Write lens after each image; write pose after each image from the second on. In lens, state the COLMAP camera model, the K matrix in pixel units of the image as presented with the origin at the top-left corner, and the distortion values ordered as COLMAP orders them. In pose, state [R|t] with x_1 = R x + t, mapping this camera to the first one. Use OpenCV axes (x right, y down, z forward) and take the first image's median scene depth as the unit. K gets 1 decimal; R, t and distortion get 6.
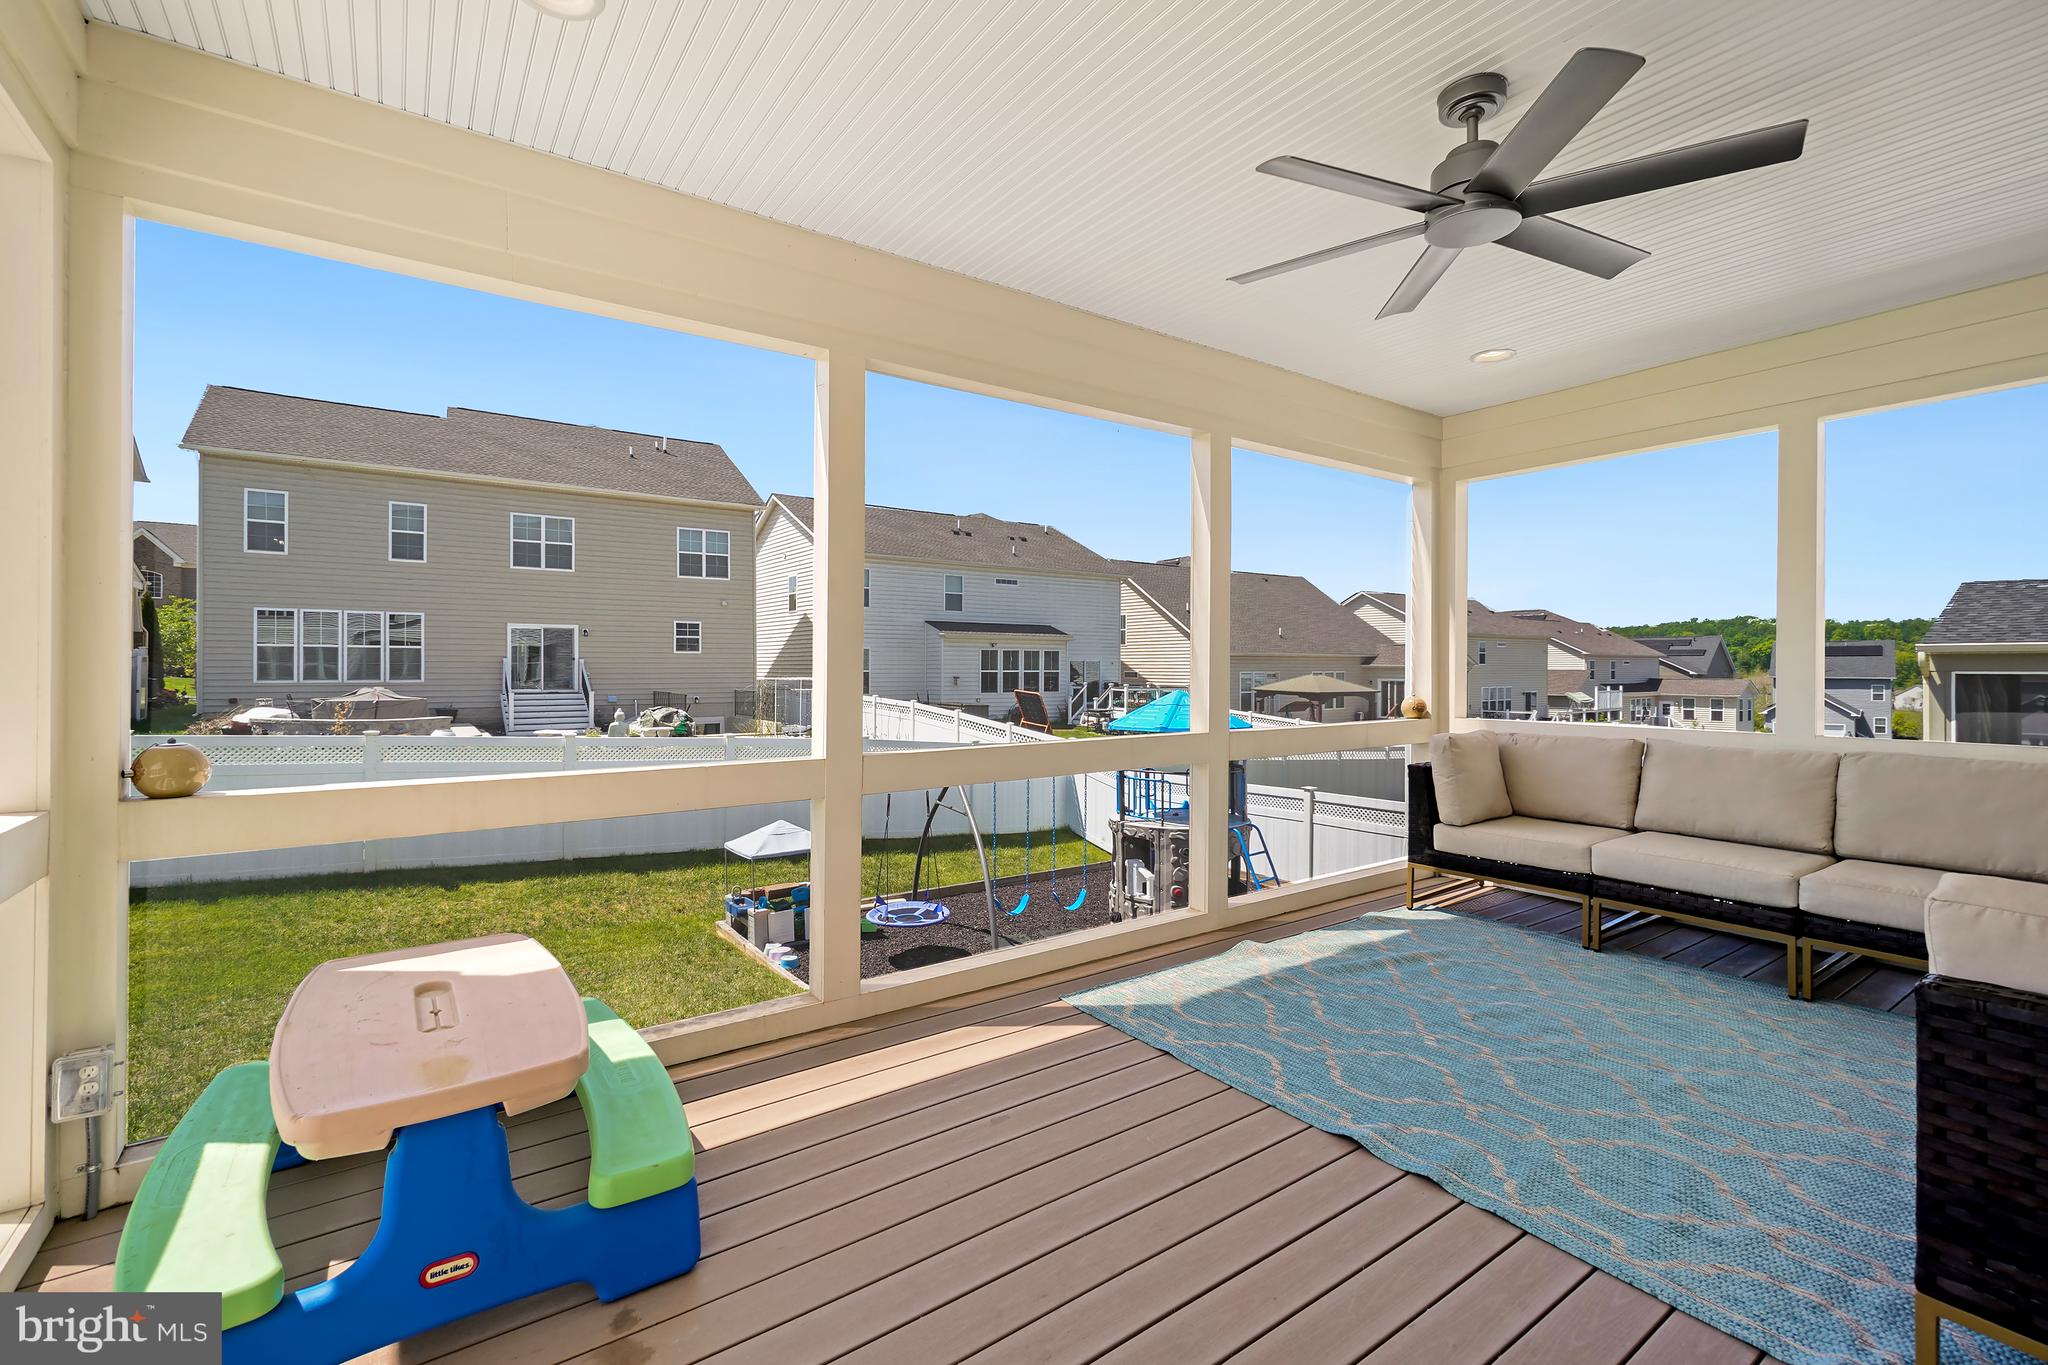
lens RADIAL K [[901.2, 0, 1035.4], [0, 901.2, 686.4], [0, 0, 1]] dist [-0.013043, 0.004223]
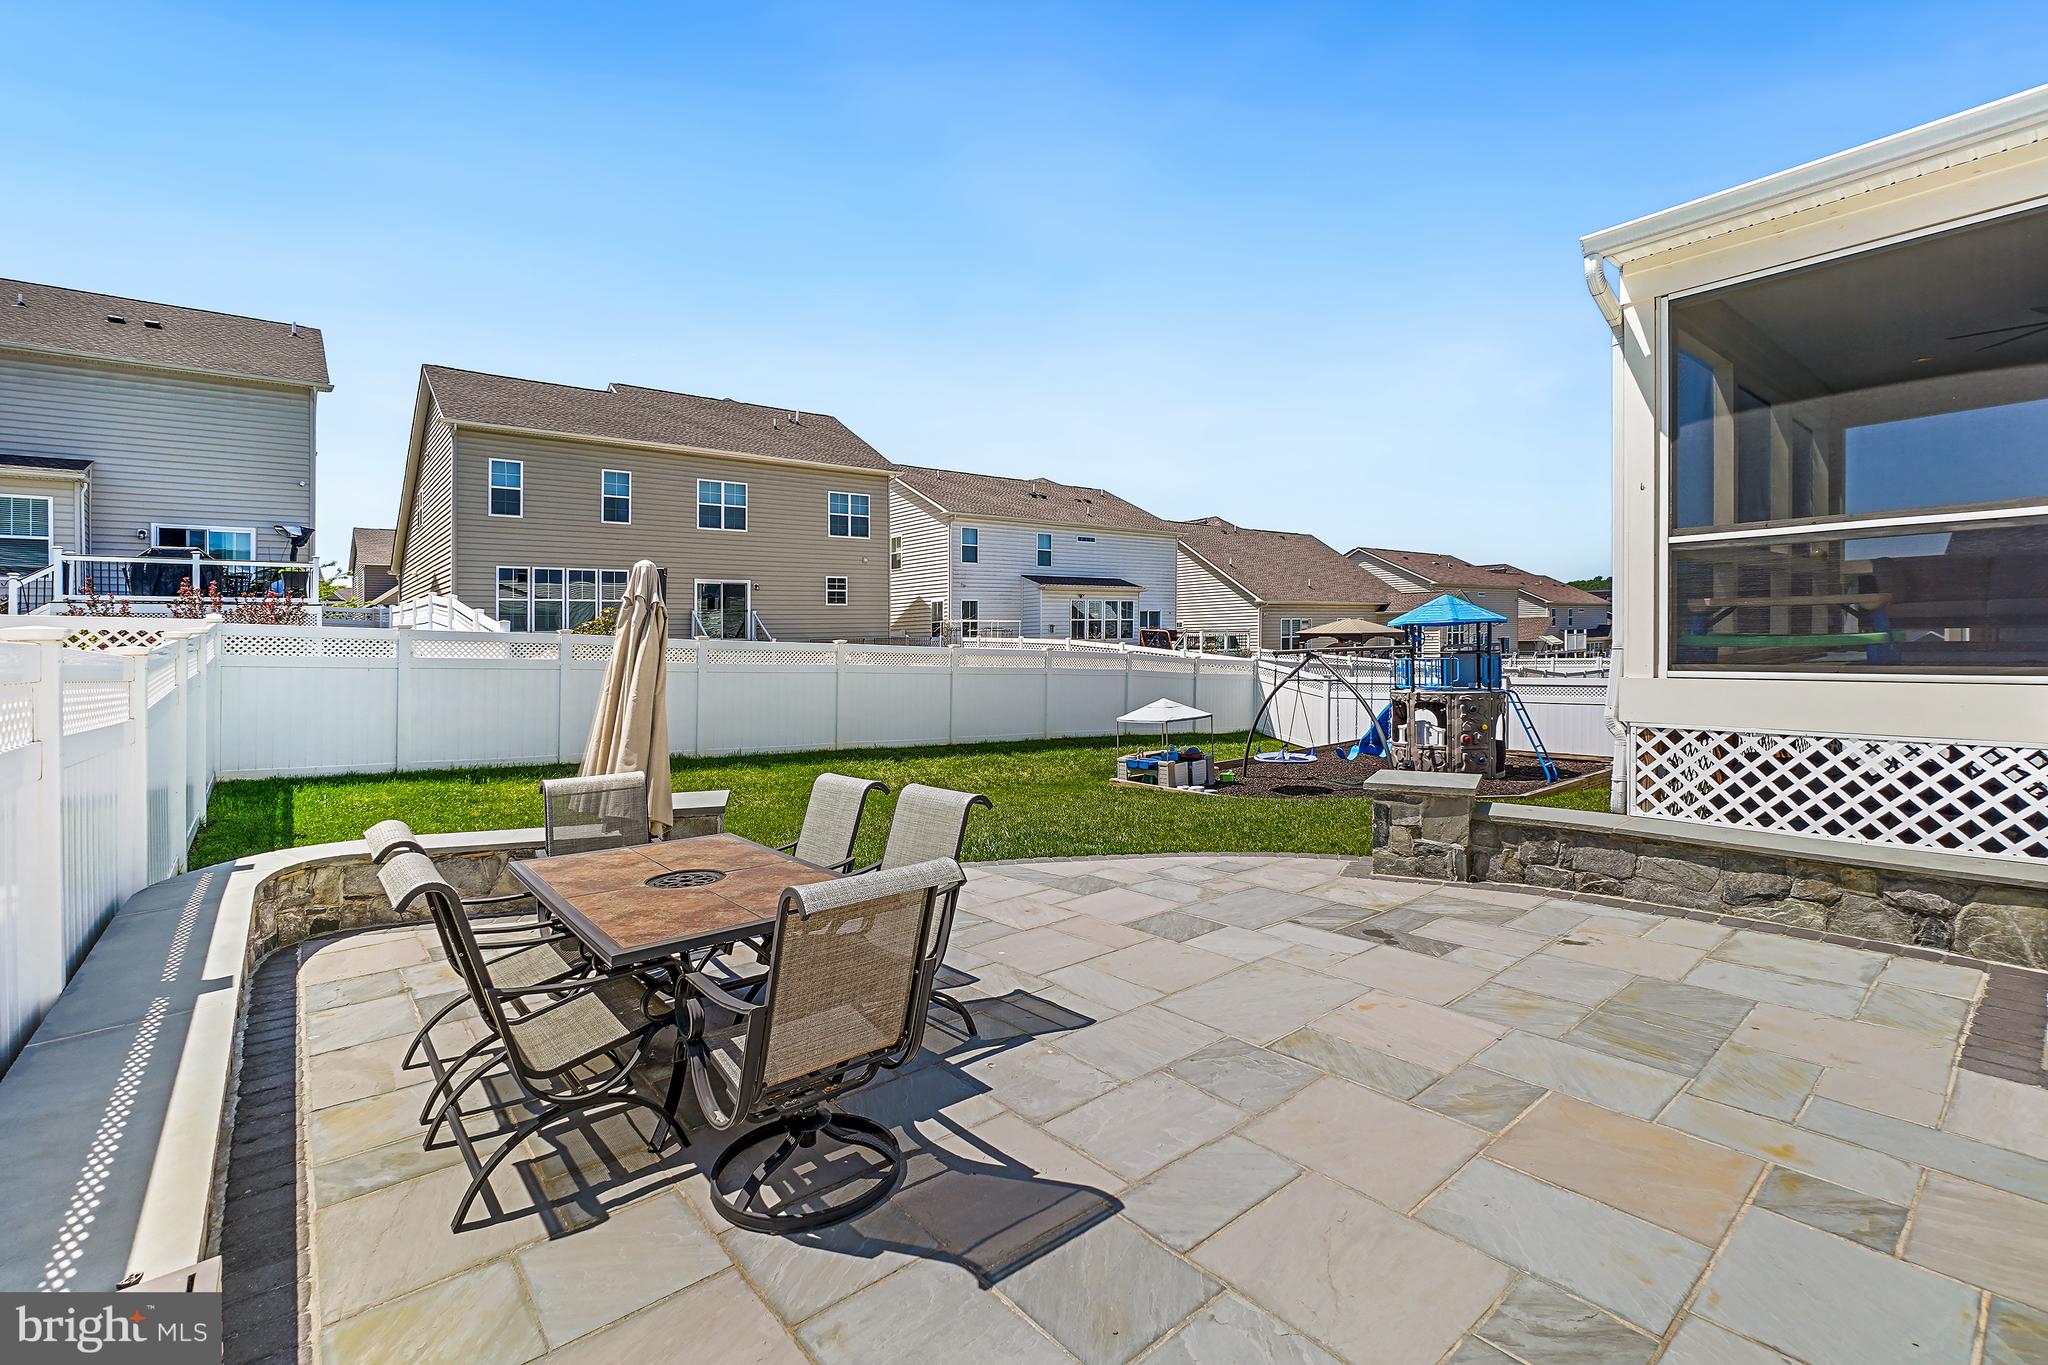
lens RADIAL K [[901.2, 0, 1024.2], [0, 901.2, 677.3], [0, 0, 1]] dist [-0.013043, 0.004223]
pose [[0.997450, -0.027973, 0.065665, -0.232203], [0.026619, 0.999416, 0.021406, 0.033908], [-0.066225, -0.019603, 0.997612, -0.122353]]
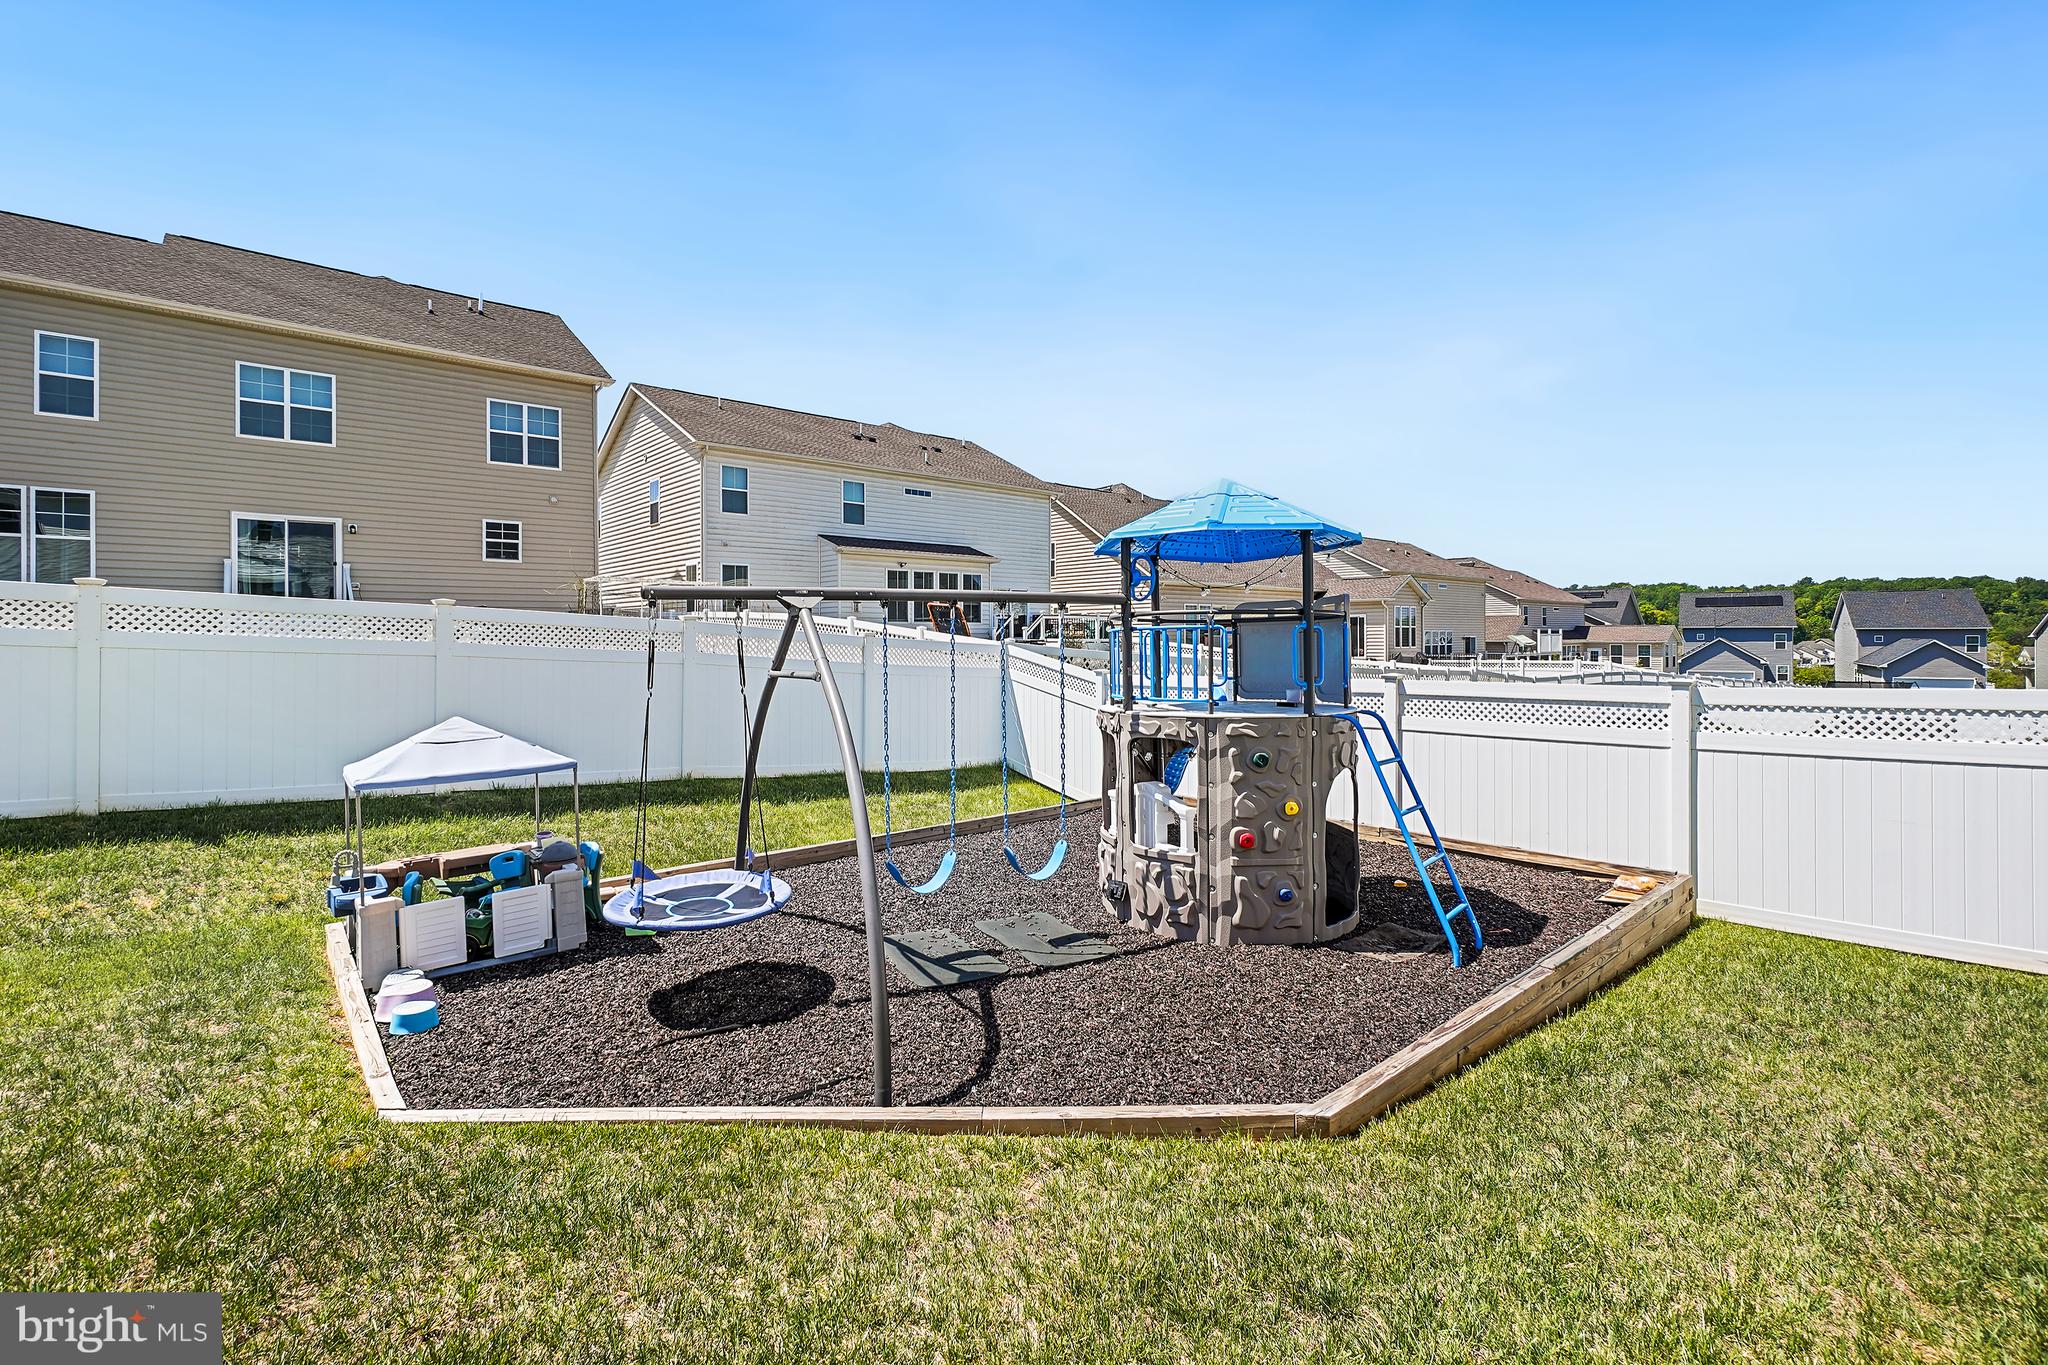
lens RADIAL K [[901.2, 0, 1035.0], [0, 901.2, 637.8], [0, 0, 1]] dist [-0.013043, 0.004223]
pose [[0.995539, -0.006601, 0.094117, -0.004000], [0.008484, 0.999771, -0.019621, 0.047087], [-0.093966, 0.020332, 0.995368, 0.190514]]
